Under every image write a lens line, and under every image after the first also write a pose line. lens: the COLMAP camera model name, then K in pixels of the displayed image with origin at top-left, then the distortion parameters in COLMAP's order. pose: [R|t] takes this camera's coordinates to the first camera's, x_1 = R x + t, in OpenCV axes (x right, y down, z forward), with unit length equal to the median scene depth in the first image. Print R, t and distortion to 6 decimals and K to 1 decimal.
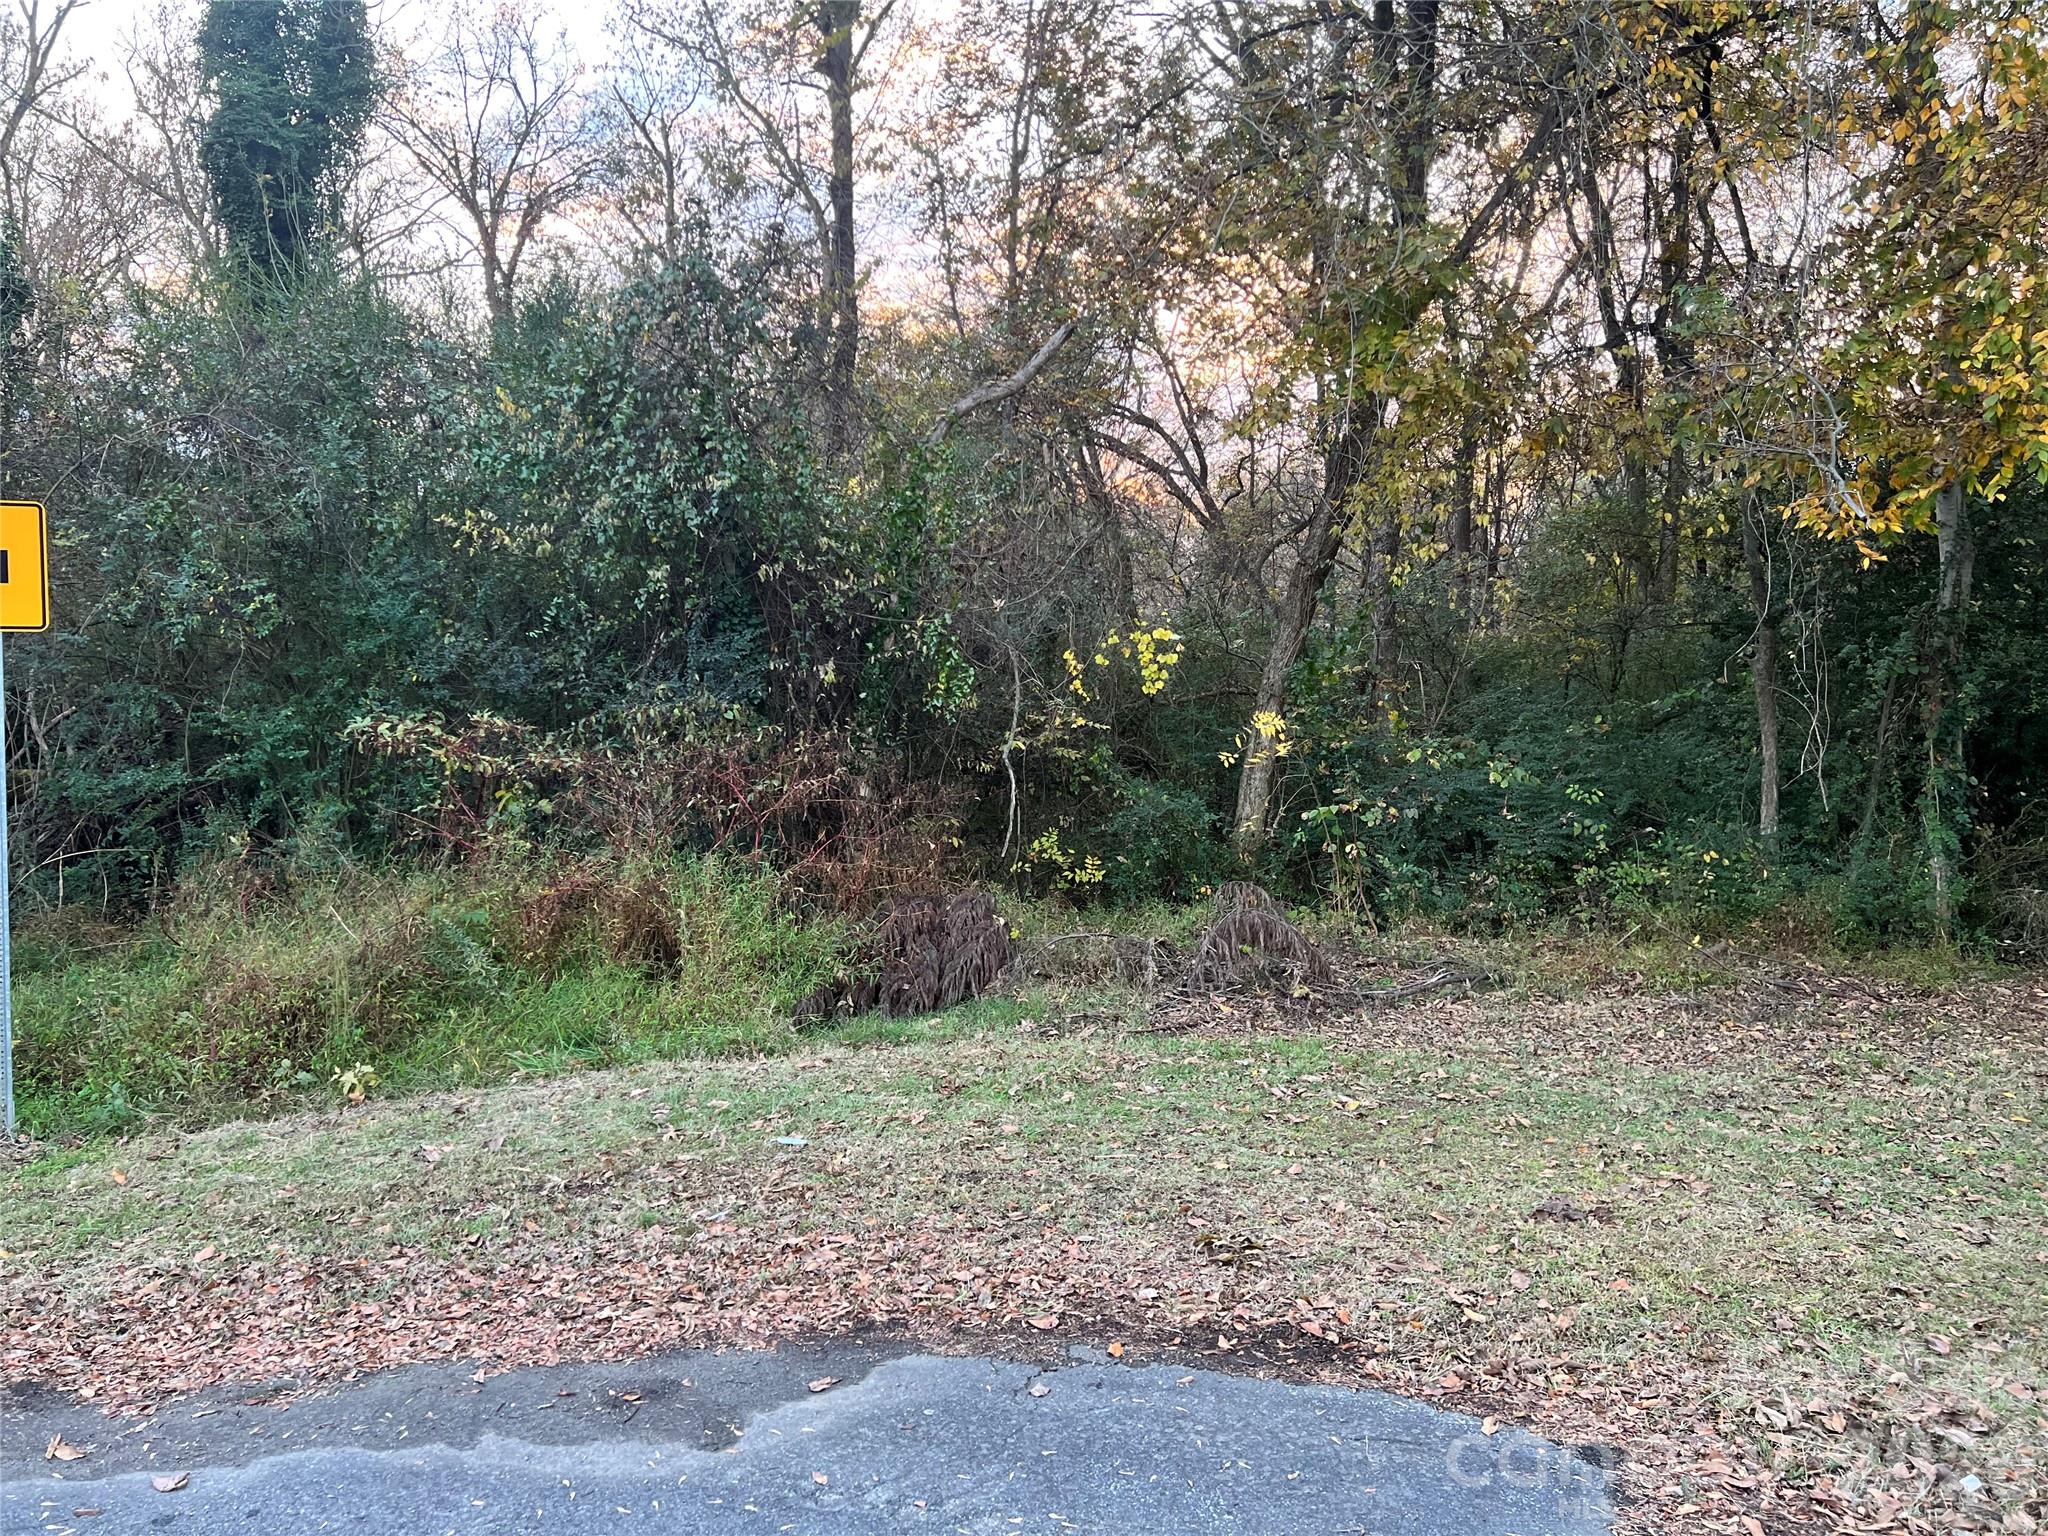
lens RADIAL K [[1586.1, 0, 1028.5], [0, 1586.1, 724.0], [0, 0, 1]] dist [0.039826, -0.001899]
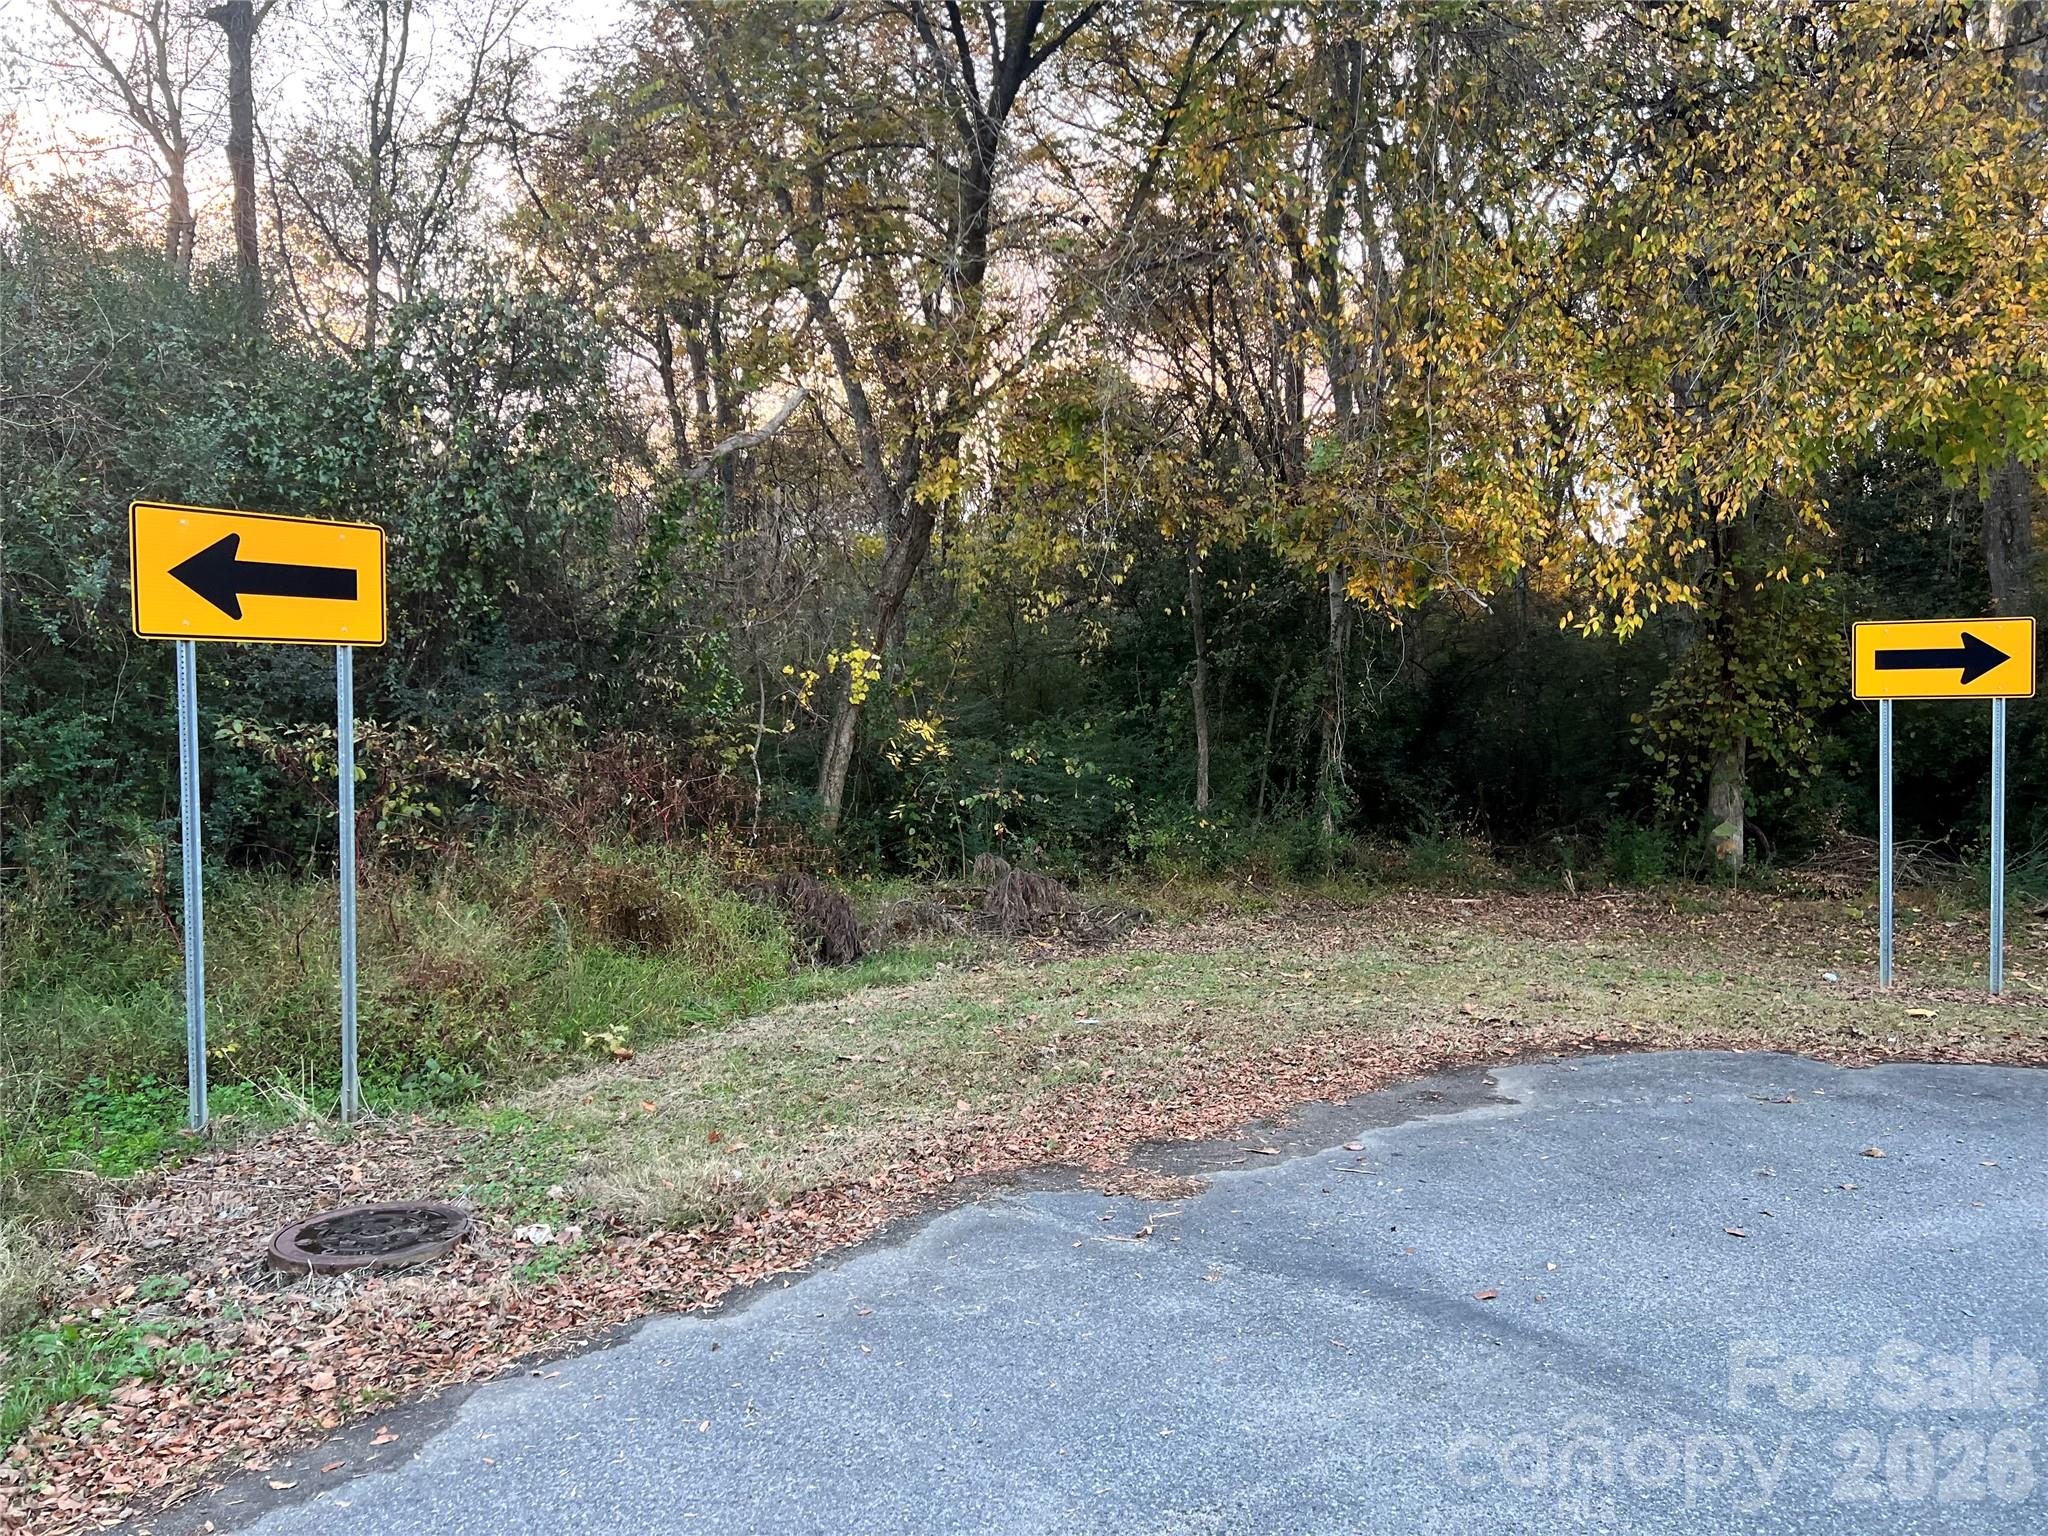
lens RADIAL K [[1586.1, 0, 1028.5], [0, 1586.1, 724.0], [0, 0, 1]] dist [0.039826, -0.001899]
pose [[0.837580, 0.003173, 0.546306, -0.481629], [-0.000352, 0.999986, -0.005267, 0.002841], [-0.546315, 0.004220, 0.837569, -0.087691]]
